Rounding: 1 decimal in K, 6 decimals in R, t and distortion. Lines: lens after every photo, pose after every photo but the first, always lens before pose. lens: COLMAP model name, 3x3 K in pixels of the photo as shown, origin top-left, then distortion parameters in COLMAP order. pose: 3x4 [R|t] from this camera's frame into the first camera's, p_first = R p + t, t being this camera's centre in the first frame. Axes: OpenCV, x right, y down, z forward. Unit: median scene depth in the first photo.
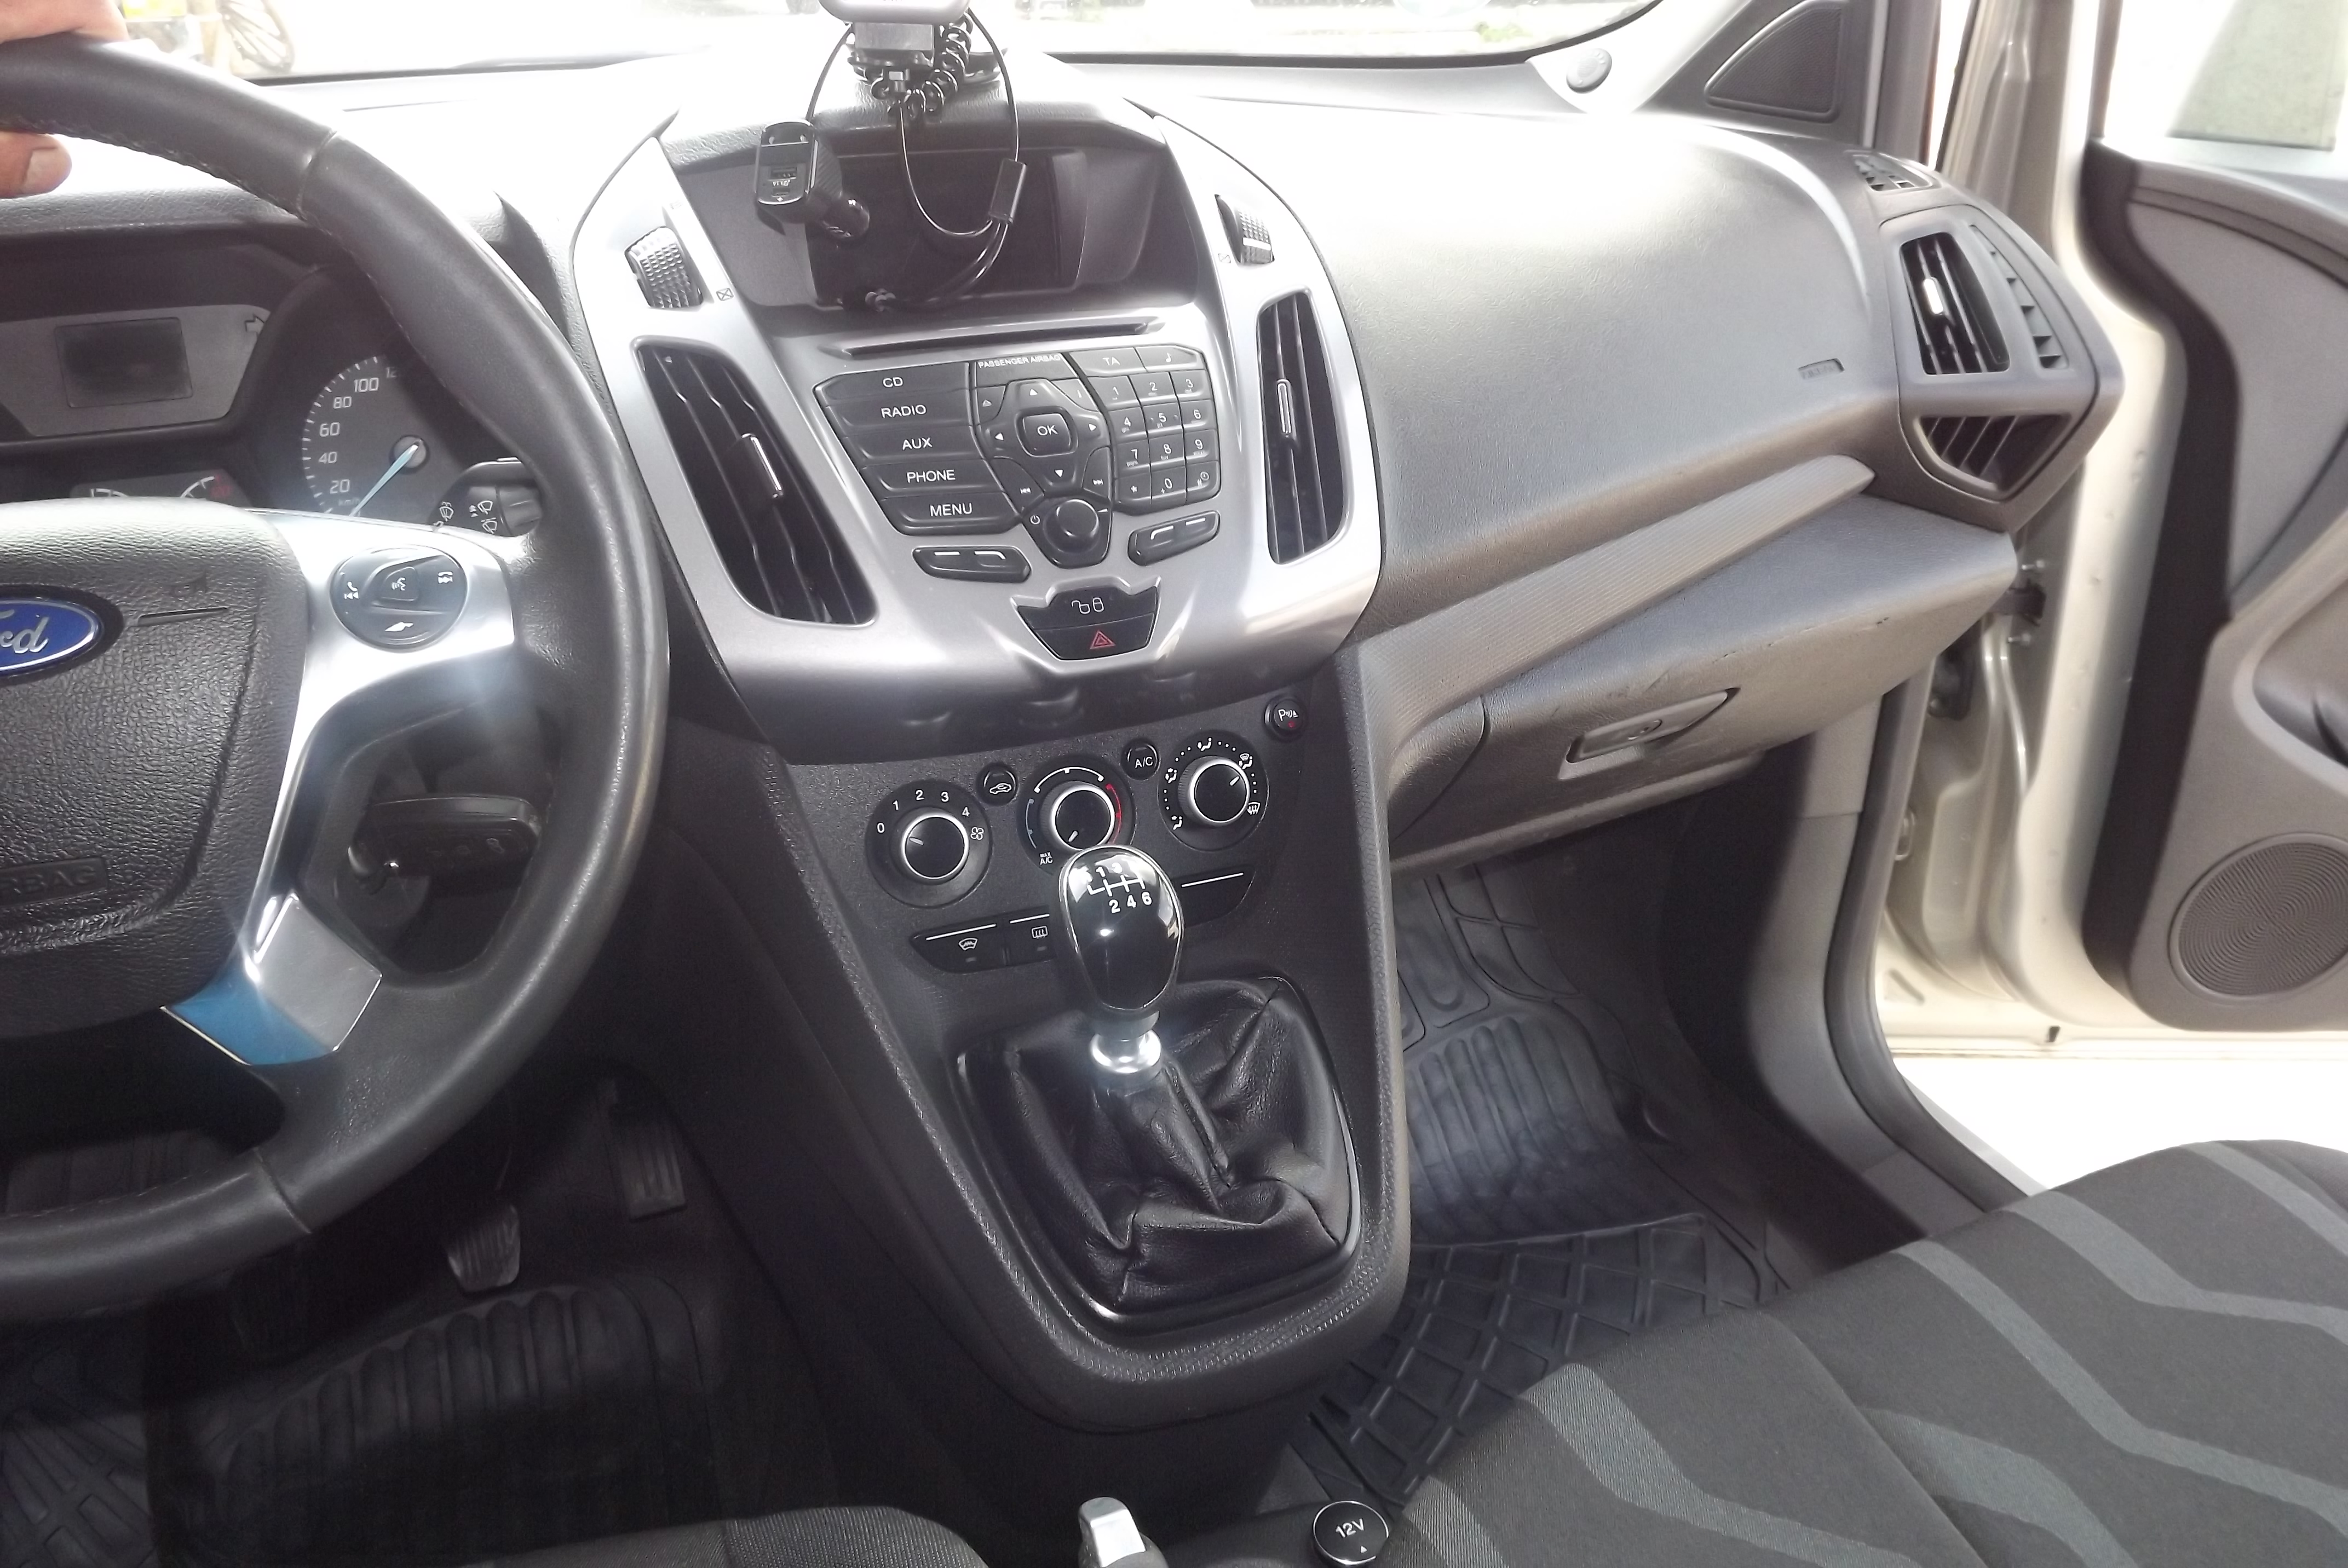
lens RADIAL K [[1689.4, 0, 1172.7], [0, 1689.4, 831.5], [0, 0, 1]] dist [-0.078568, 0.034940]
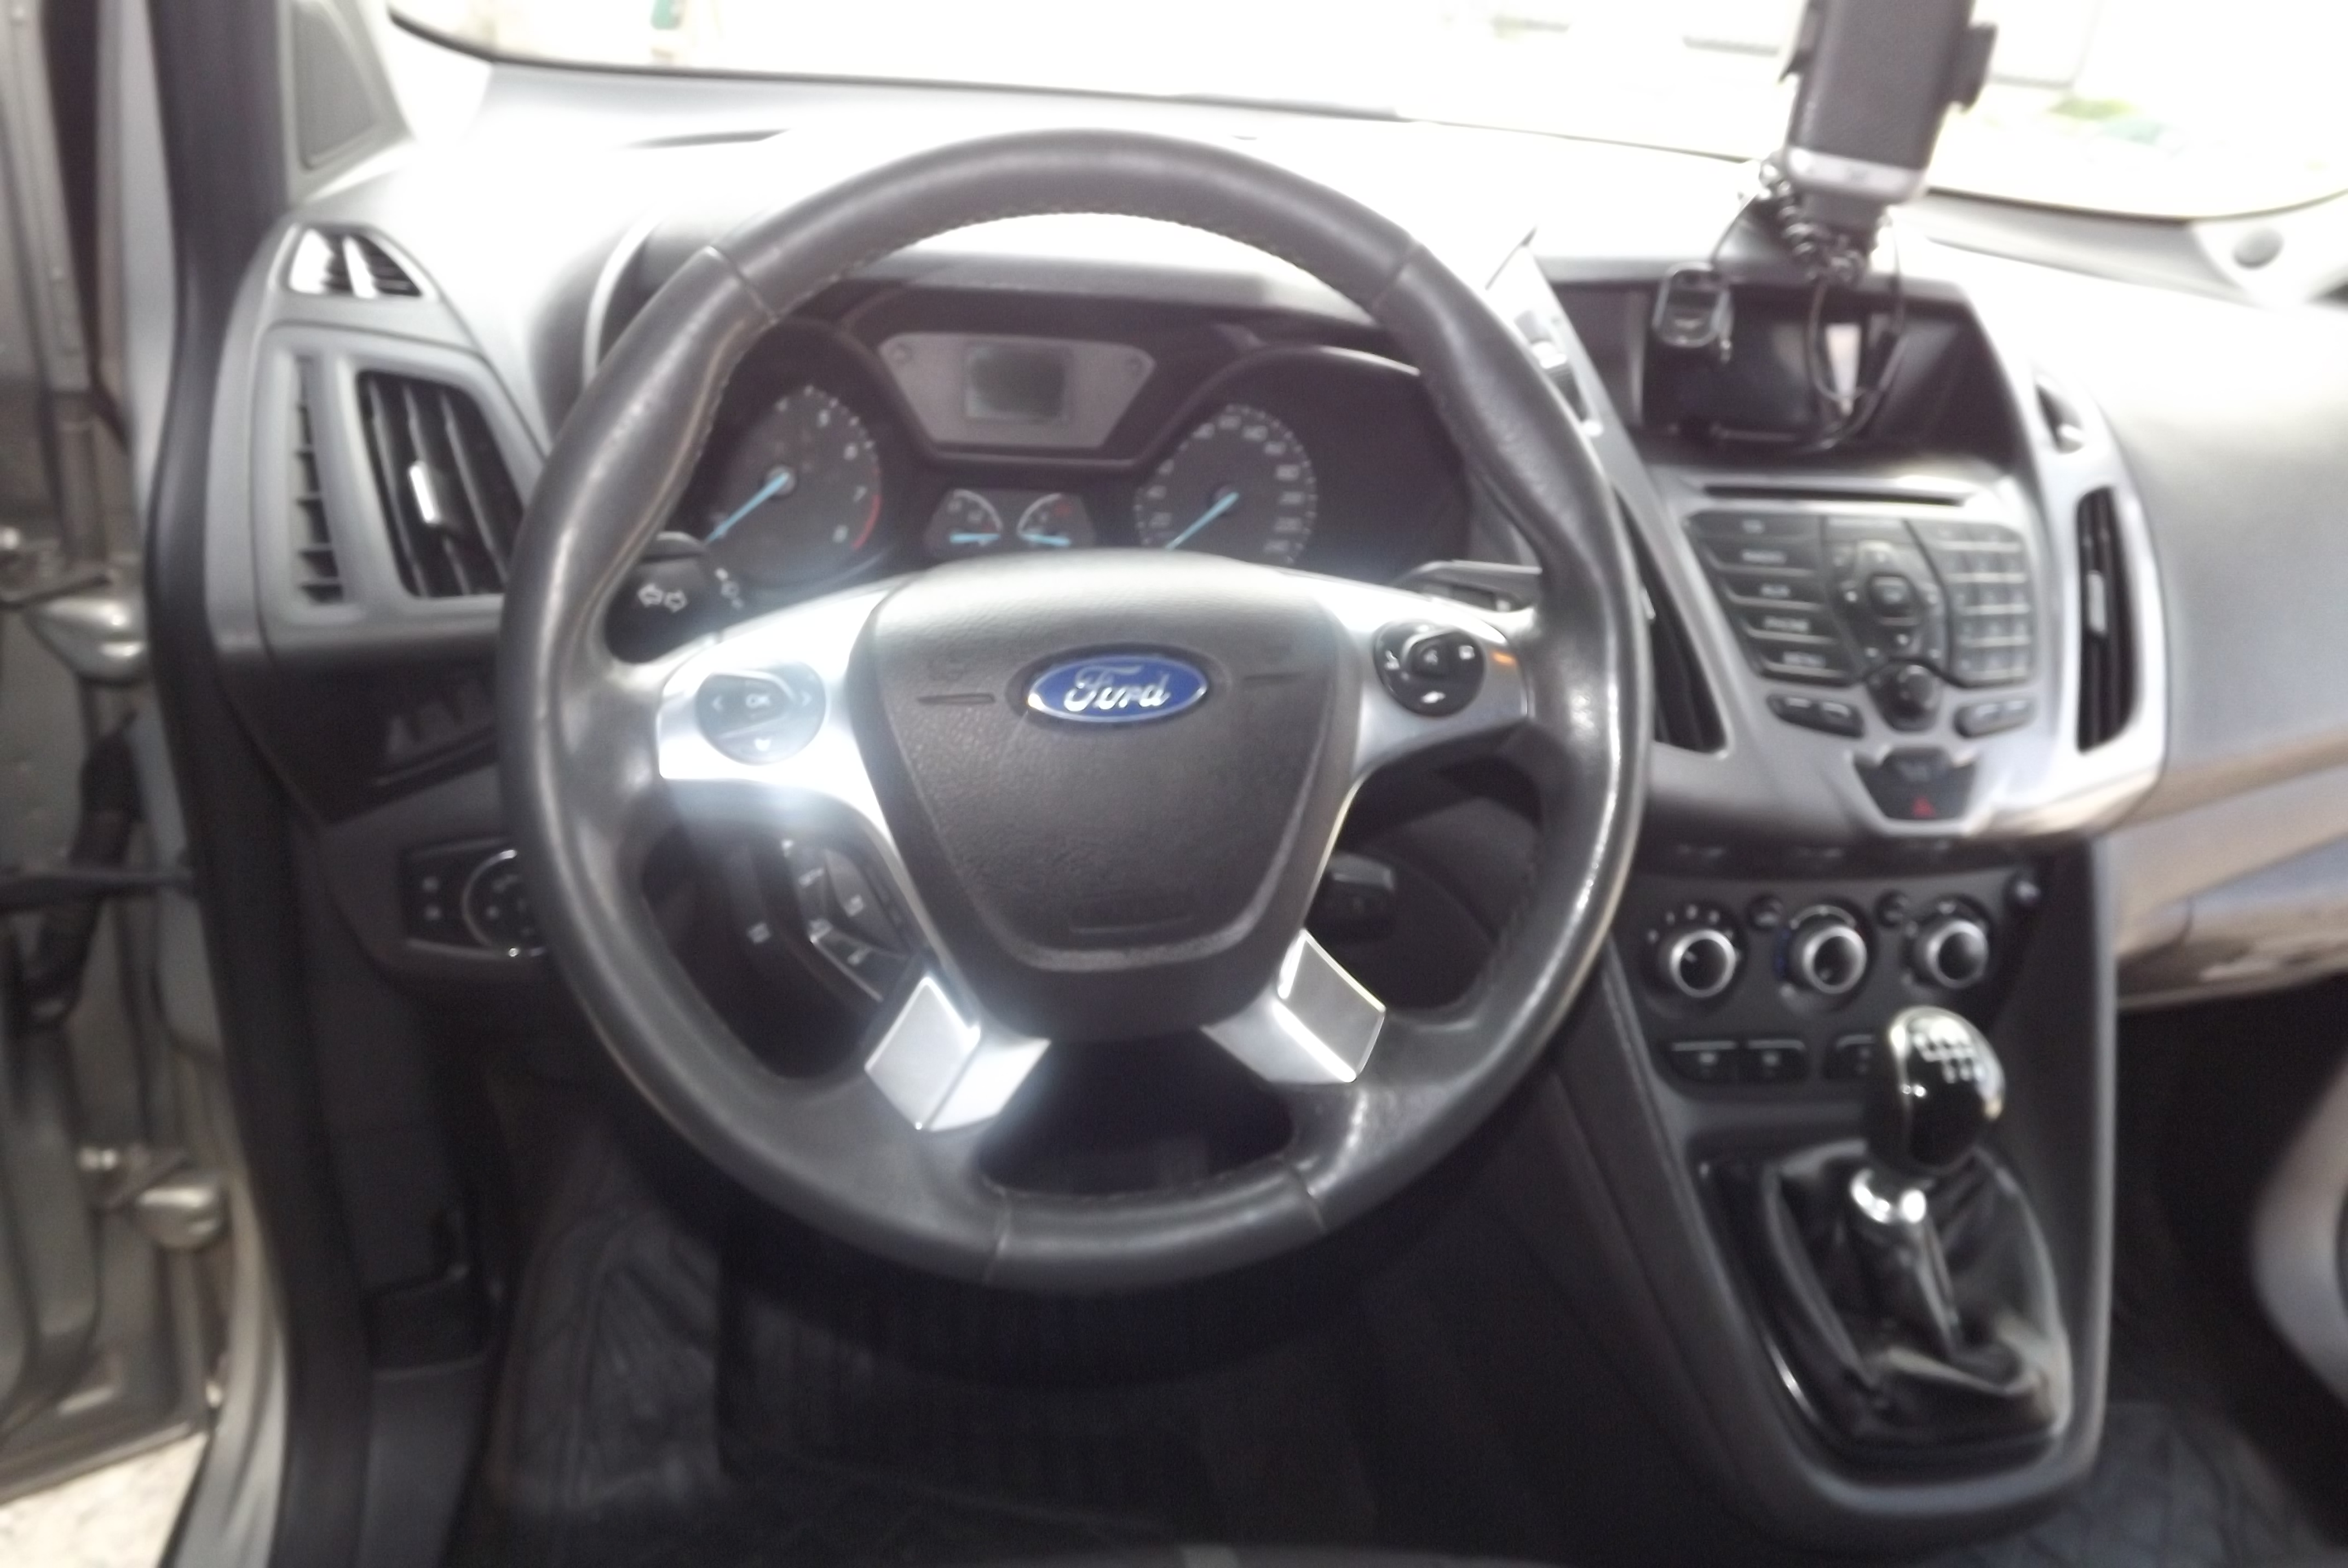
lens RADIAL K [[1703.3, 0, 1169.5], [0, 1703.3, 823.8], [0, 0, 1]] dist [-0.073345, 0.002787]
pose [[0.971592, 0.177616, -0.156401, -0.318574], [-0.178634, 0.983886, 0.007639, -0.026029], [0.155238, 0.020517, 0.987664, -0.097986]]
